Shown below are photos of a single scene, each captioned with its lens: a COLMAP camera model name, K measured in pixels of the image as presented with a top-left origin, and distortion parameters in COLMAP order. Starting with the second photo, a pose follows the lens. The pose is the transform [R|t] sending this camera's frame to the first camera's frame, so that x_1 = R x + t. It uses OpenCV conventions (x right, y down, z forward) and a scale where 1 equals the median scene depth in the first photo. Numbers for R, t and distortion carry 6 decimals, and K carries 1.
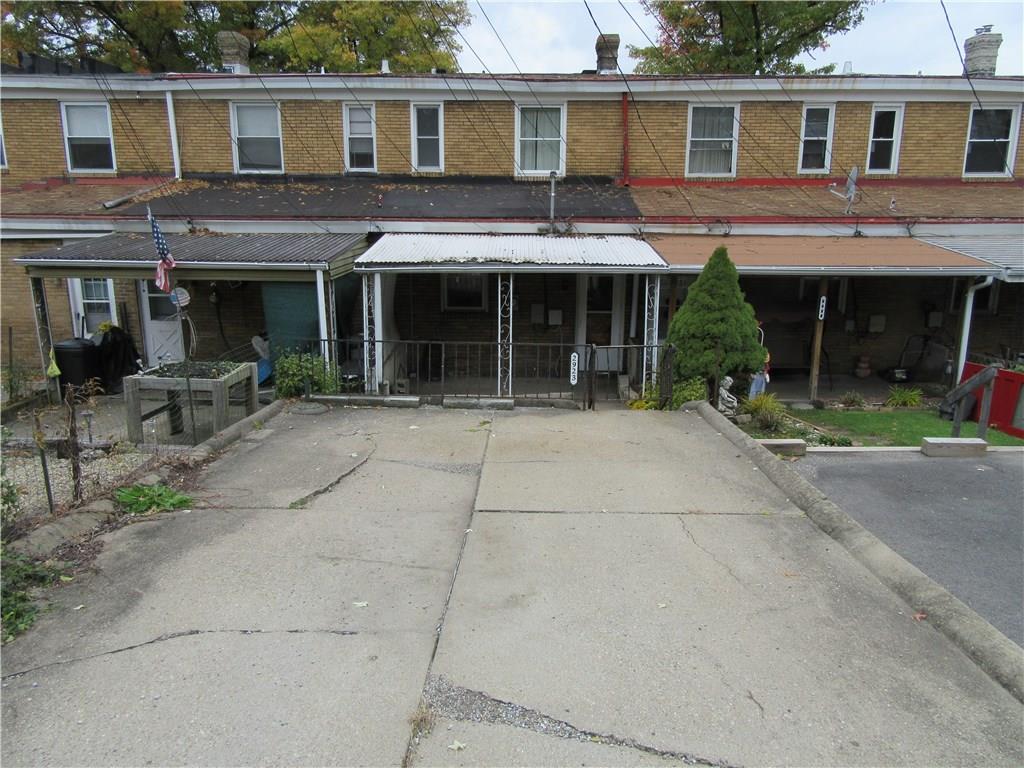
lens RADIAL K [[746.8, 0, 512.0], [0, 746.8, 384.0], [0, 0, 1]] dist [-0.052142, 0.076073]
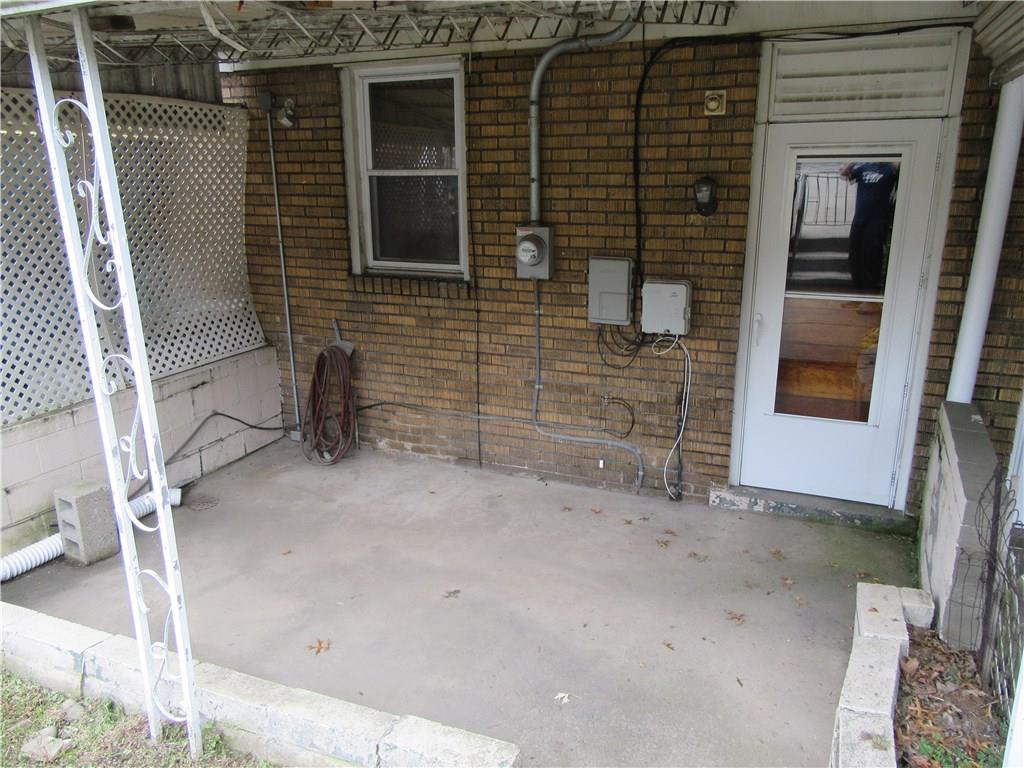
lens RADIAL K [[746.8, 0, 512.0], [0, 746.8, 384.0], [0, 0, 1]] dist [-0.052142, 0.076073]
pose [[0.920135, 0.095758, -0.379712, 0.116371], [-0.076845, 0.994942, 0.064696, -0.073918], [0.383986, -0.030350, 0.922840, 0.708725]]
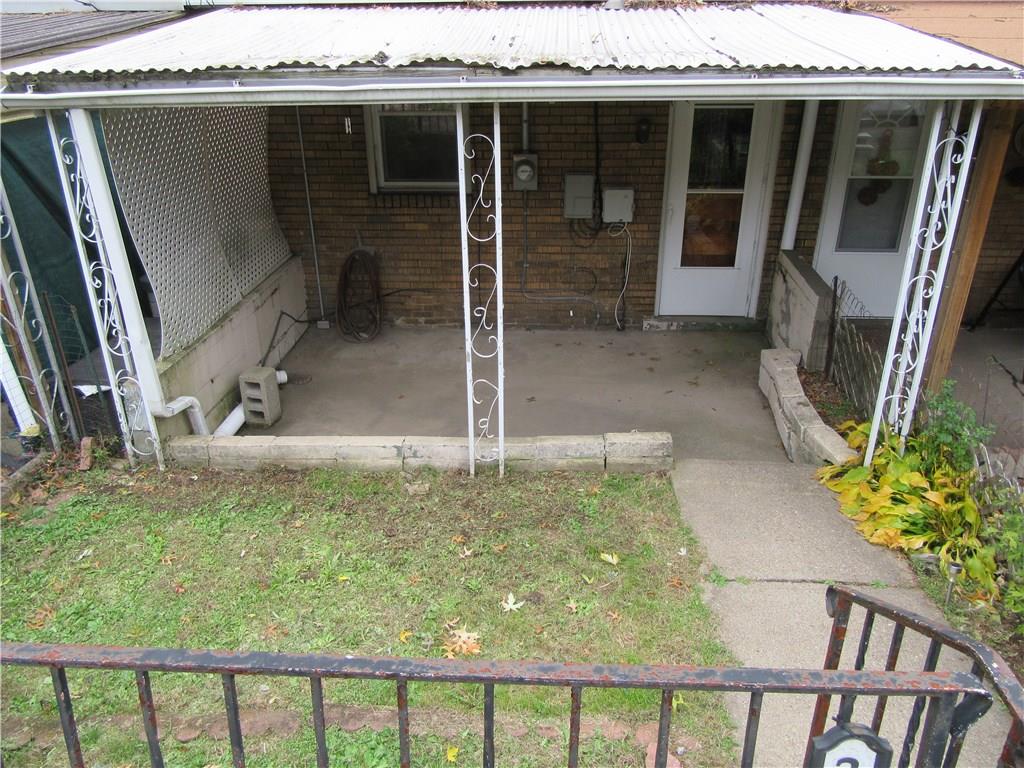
lens RADIAL K [[746.8, 0, 512.0], [0, 746.8, 384.0], [0, 0, 1]] dist [-0.052142, 0.076073]
pose [[0.998679, 0.007239, -0.050863, 0.017689], [0.003785, 0.976964, 0.213370, -0.079960], [0.051236, -0.213280, 0.975647, 0.536503]]
